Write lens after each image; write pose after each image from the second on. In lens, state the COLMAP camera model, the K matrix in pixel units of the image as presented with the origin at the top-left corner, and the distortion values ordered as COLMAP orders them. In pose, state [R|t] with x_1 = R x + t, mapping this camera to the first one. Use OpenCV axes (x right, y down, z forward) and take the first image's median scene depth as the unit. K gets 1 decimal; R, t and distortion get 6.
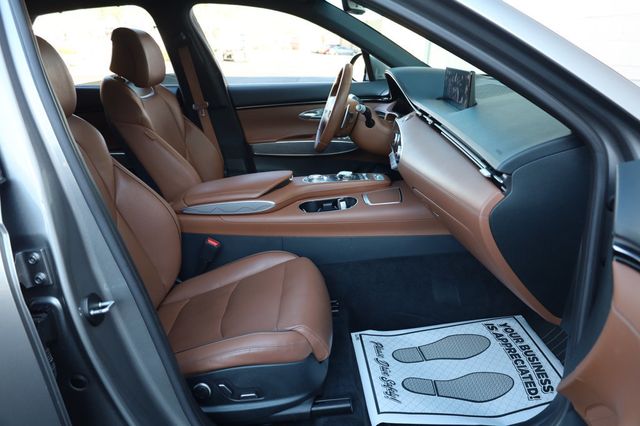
lens RADIAL K [[489.7, 0, 320.0], [0, 489.7, 213.0], [0, 0, 1]] dist [-0.000275, 0.001055]
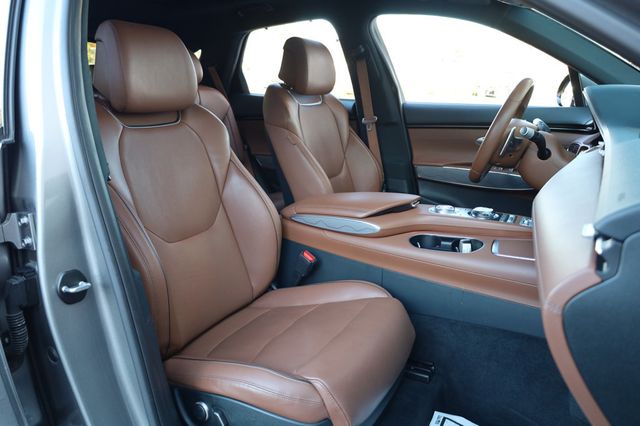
lens RADIAL K [[449.8, 0, 320.0], [0, 449.8, 213.0], [0, 0, 1]] dist [-0.005571, -0.000939]
pose [[0.843842, 0.174752, -0.507339, 0.199056], [-0.201272, 0.979532, 0.002628, -0.024975], [0.497414, 0.099895, 0.861743, 0.244373]]
